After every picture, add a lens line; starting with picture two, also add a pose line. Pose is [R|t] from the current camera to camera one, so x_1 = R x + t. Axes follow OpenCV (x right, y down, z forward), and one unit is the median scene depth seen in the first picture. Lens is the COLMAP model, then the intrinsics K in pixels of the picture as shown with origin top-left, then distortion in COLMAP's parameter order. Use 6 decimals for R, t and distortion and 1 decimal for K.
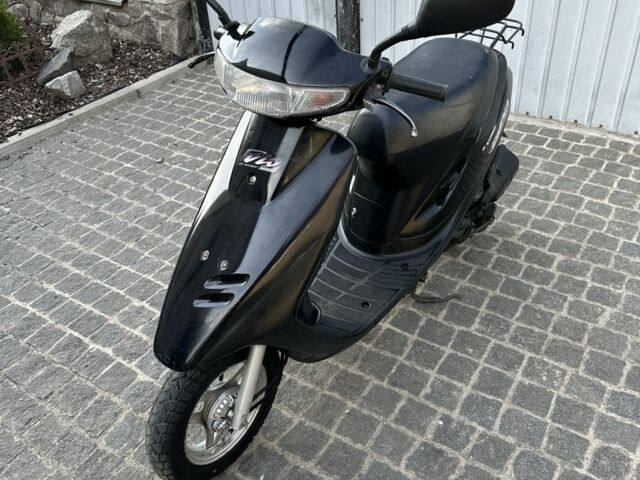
lens RADIAL K [[600.0, 0, 318.6], [0, 600.0, 240.6], [0, 0, 1]] dist [0.140568, -0.305370]
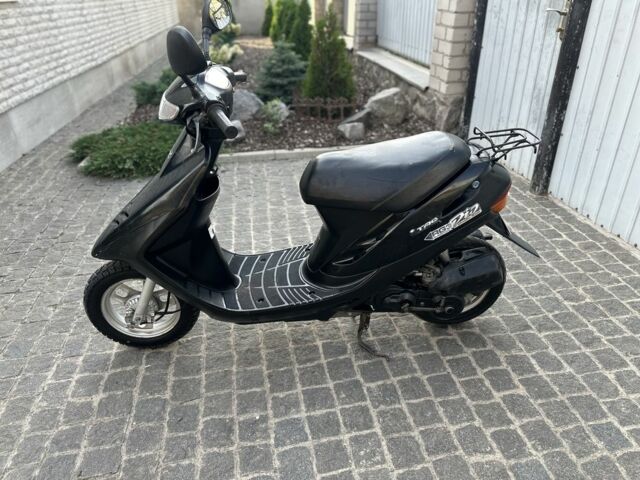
lens RADIAL K [[454.2, 0, 322.7], [0, 454.2, 240.6], [0, 0, 1]] dist [0.065815, -0.109784]
pose [[0.691525, 0.382945, -0.612492, 0.644013], [-0.432073, 0.898788, 0.074117, -0.123479], [0.578883, 0.213388, 0.786994, 0.262902]]
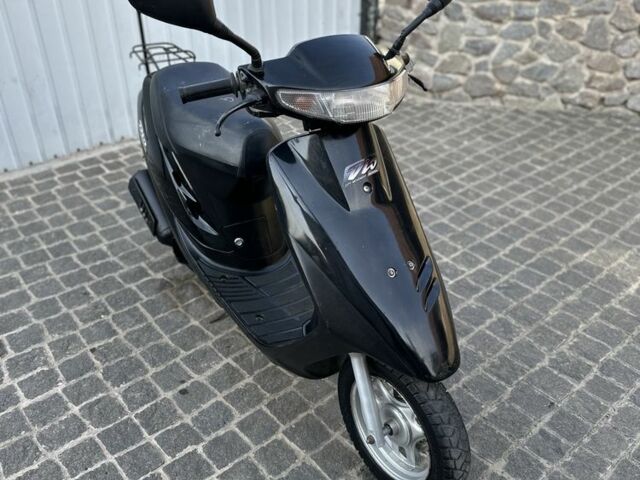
lens RADIAL K [[600.0, 0, 318.6], [0, 600.0, 240.6], [0, 0, 1]] dist [0.140568, -0.305370]
pose [[0.266760, -0.478395, 0.836646, -0.720654], [0.537831, 0.794252, 0.282670, -0.255671], [-0.799736, 0.374569, 0.469170, 0.432851]]
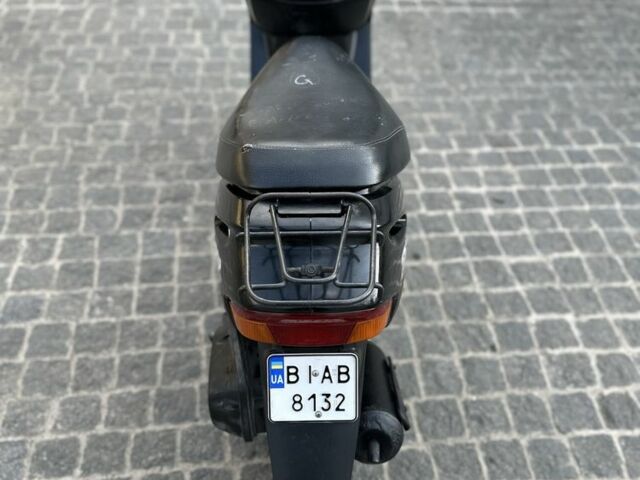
lens RADIAL K [[600.0, 0, 318.6], [0, 600.0, 240.6], [0, 0, 1]] dist [0.140568, -0.305370]
pose [[-0.771661, 0.470732, -0.427728, 0.467057], [-0.367673, 0.218603, 0.903897, -0.743508], [0.518995, 0.854766, 0.004388, 1.054085]]
